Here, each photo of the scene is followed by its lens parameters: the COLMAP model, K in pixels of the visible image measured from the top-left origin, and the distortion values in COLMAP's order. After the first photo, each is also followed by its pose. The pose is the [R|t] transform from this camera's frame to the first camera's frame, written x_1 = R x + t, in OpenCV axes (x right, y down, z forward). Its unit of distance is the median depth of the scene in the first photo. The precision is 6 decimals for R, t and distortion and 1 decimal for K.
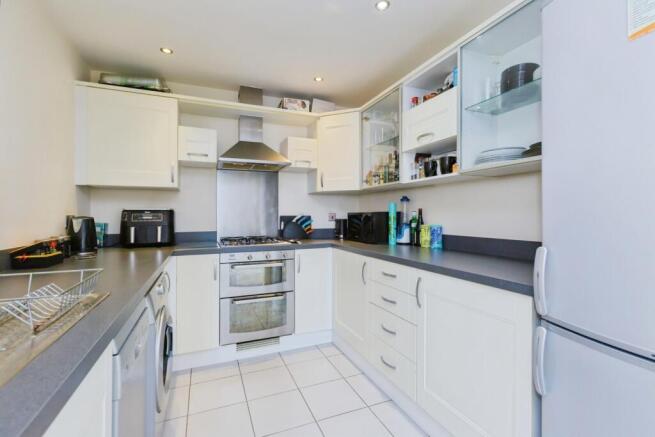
lens RADIAL K [[293.7, 0, 322.8], [0, 293.7, 214.8], [0, 0, 1]] dist [0.000429, 0.000146]
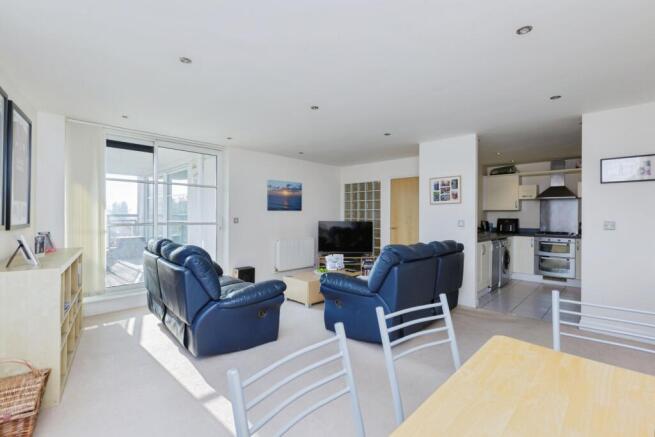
lens RADIAL K [[293.7, 0, 322.8], [0, 293.7, 214.8], [0, 0, 1]] dist [0.000429, 0.000146]
pose [[0.346101, 0.005844, -0.938179, 1.351561], [-0.017768, 0.999842, -0.000327, -0.021314], [0.938029, 0.016783, 0.346150, -1.503603]]
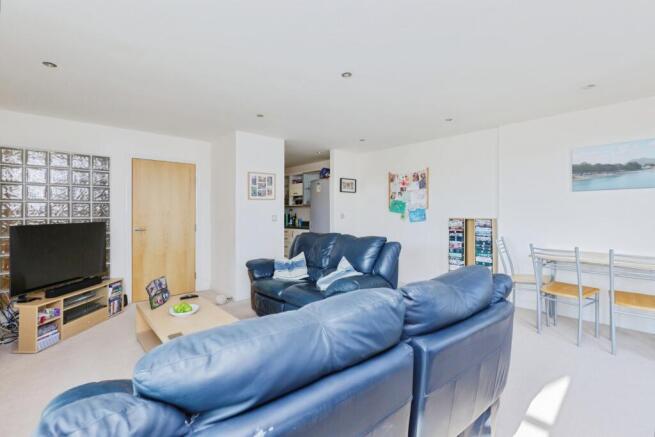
lens RADIAL K [[293.7, 0, 322.8], [0, 293.7, 214.8], [0, 0, 1]] dist [0.000429, 0.000146]
pose [[0.945679, -0.000563, 0.325102, -0.414316], [0.000094, 0.999999, 0.001460, -0.007639], [-0.325103, -0.001350, 0.945678, -2.065063]]
